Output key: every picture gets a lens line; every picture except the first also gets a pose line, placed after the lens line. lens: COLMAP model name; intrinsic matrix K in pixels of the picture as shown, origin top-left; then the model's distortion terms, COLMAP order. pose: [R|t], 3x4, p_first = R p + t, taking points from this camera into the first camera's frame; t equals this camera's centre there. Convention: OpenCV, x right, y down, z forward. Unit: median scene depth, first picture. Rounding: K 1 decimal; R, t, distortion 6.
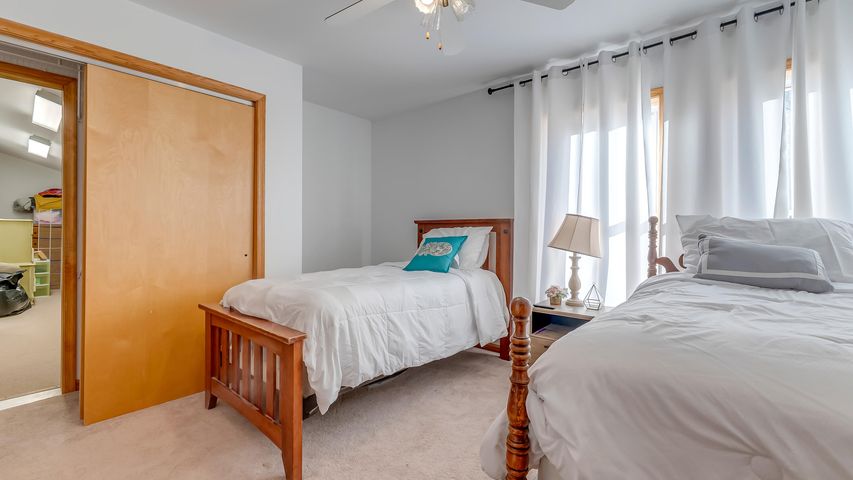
lens RADIAL K [[354.9, 0, 423.6], [0, 354.9, 237.8], [0, 0, 1]] dist [-0.001690, -0.000352]
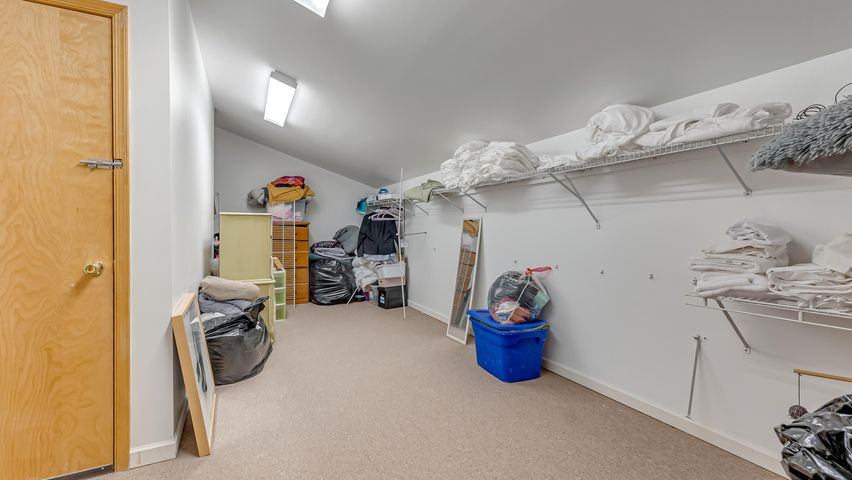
lens RADIAL K [[354.5, 0, 427.5], [0, 354.5, 237.1], [0, 0, 1]] dist [-0.001690, -0.000352]
pose [[0.929799, -0.001016, -0.368066, -0.485580], [0.001776, 0.999997, 0.001727, -0.004709], [0.368063, -0.002260, 0.929798, 0.404527]]
